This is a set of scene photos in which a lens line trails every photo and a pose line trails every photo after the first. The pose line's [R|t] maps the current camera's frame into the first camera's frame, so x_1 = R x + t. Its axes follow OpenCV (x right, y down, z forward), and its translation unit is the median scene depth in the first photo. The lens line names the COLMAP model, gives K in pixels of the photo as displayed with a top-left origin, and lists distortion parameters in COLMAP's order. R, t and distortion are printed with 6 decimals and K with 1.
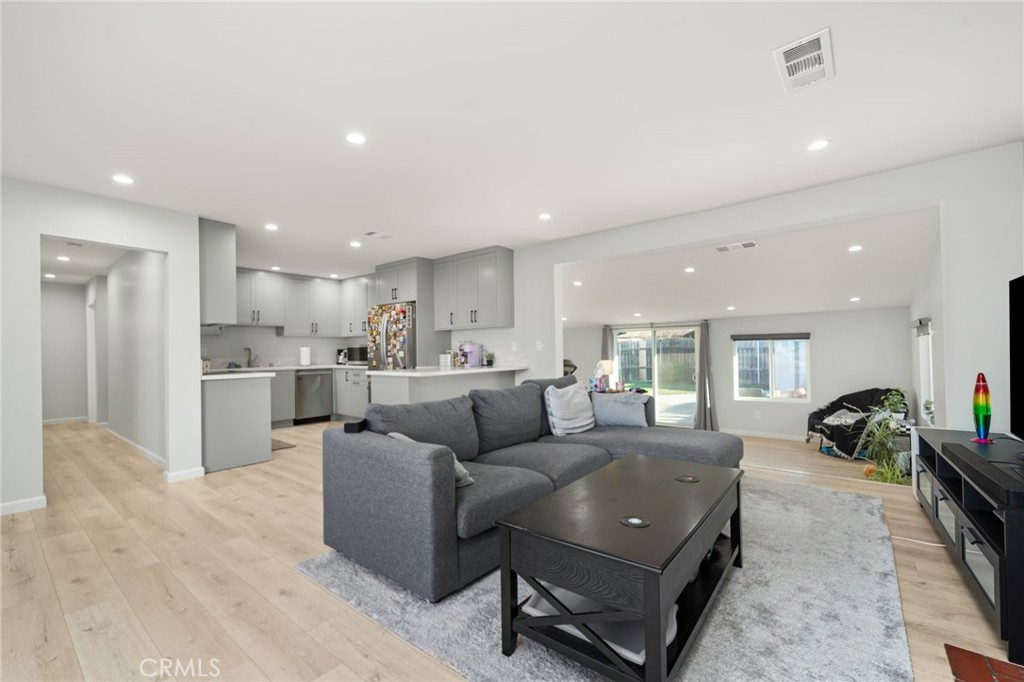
lens RADIAL K [[425.4, 0, 508.3], [0, 425.4, 347.5], [0, 0, 1]] dist [-0.001462, -0.000310]
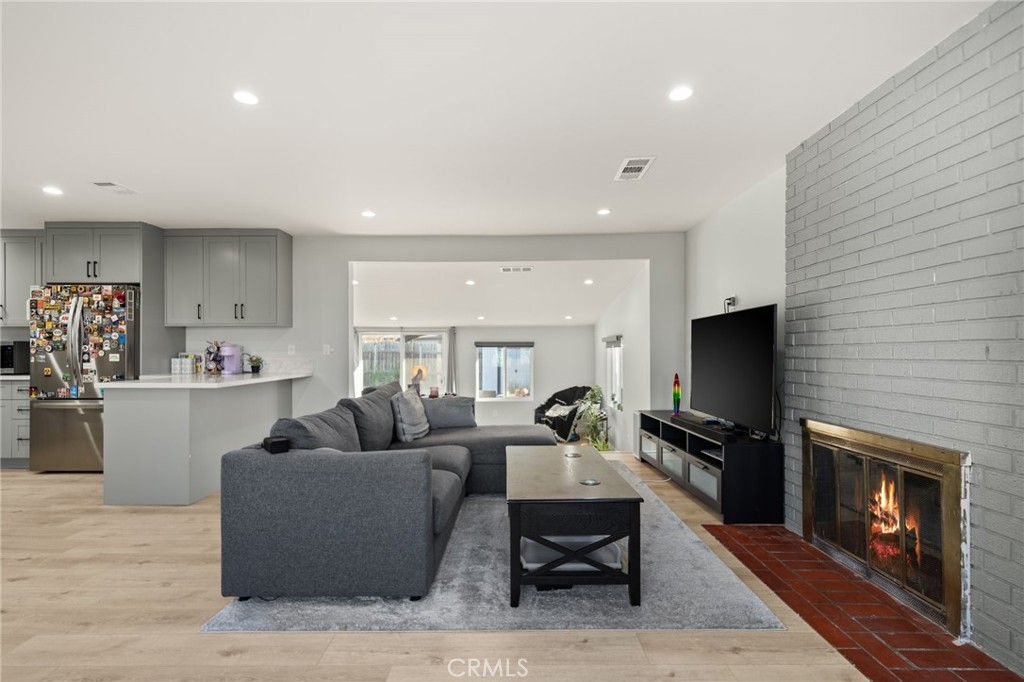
lens RADIAL K [[480.9, 0, 506.5], [0, 480.9, 350.7], [0, 0, 1]] dist [0.000342, 0.000247]
pose [[0.780919, 0.016063, 0.624426, -0.233385], [-0.017273, 0.999842, -0.004120, -0.003981], [-0.624394, -0.007568, 0.781073, -0.018178]]
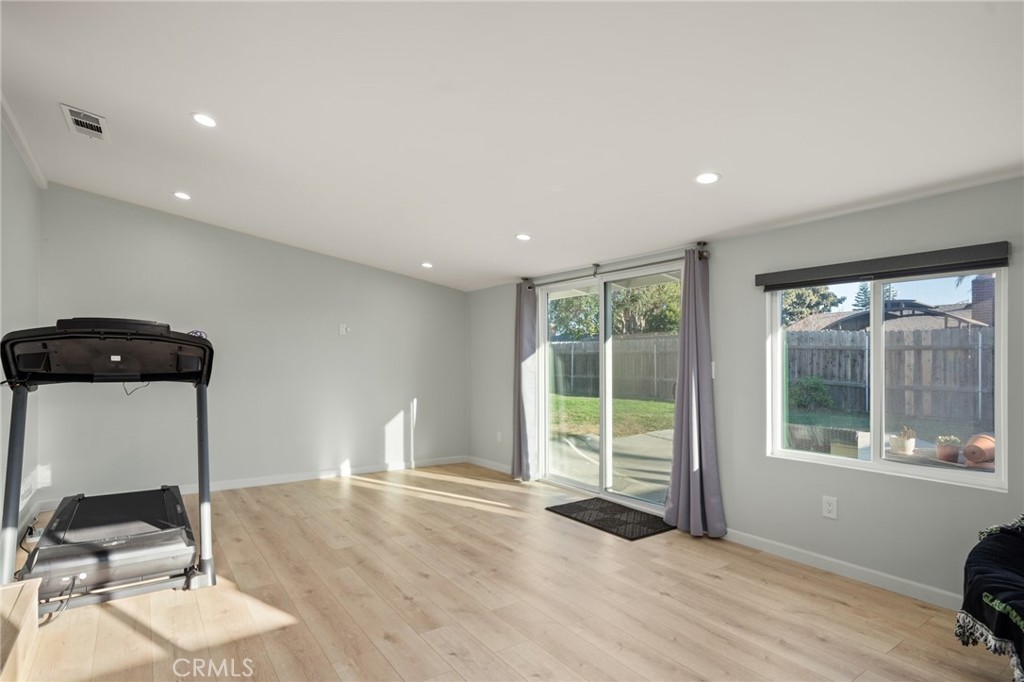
lens RADIAL K [[531.5, 0, 512.2], [0, 531.5, 363.8], [0, 0, 1]] dist [0.037796, 0.000251]
pose [[0.962525, 0.018529, -0.270561, 0.574775], [-0.017077, 0.999824, 0.007719, 0.057638], [0.270656, -0.002809, 0.962672, 0.655799]]
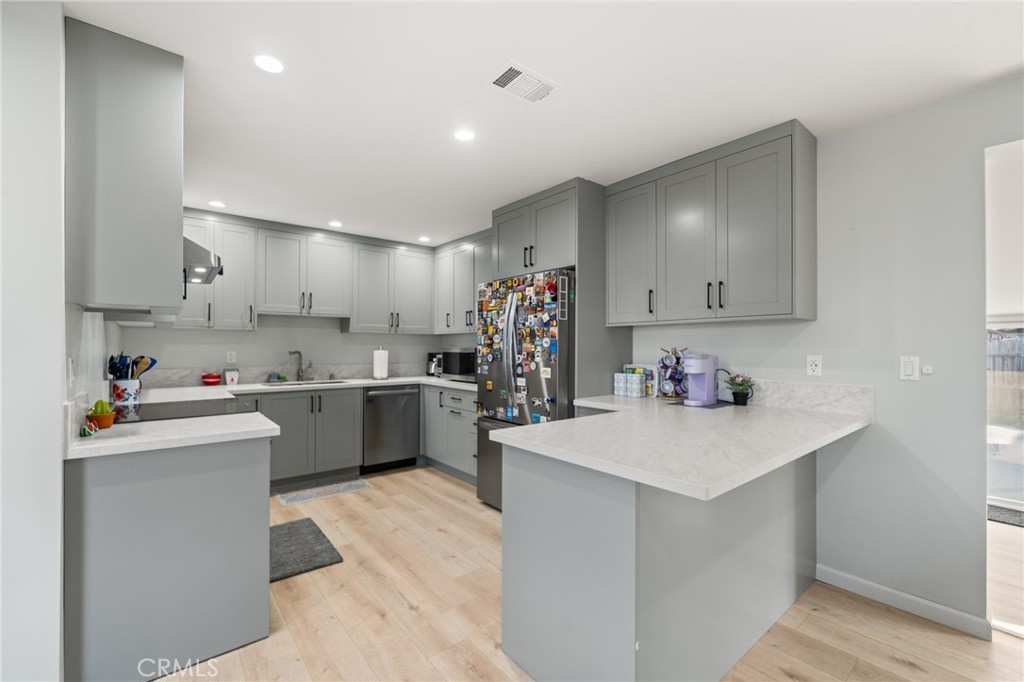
lens RADIAL K [[425.4, 0, 508.3], [0, 425.4, 347.5], [0, 0, 1]] dist [-0.001462, -0.000310]
pose [[0.979182, 0.018059, -0.202181, -0.187062], [-0.015818, 0.999794, 0.012696, -0.019388], [0.202369, -0.009234, 0.979266, 0.483616]]
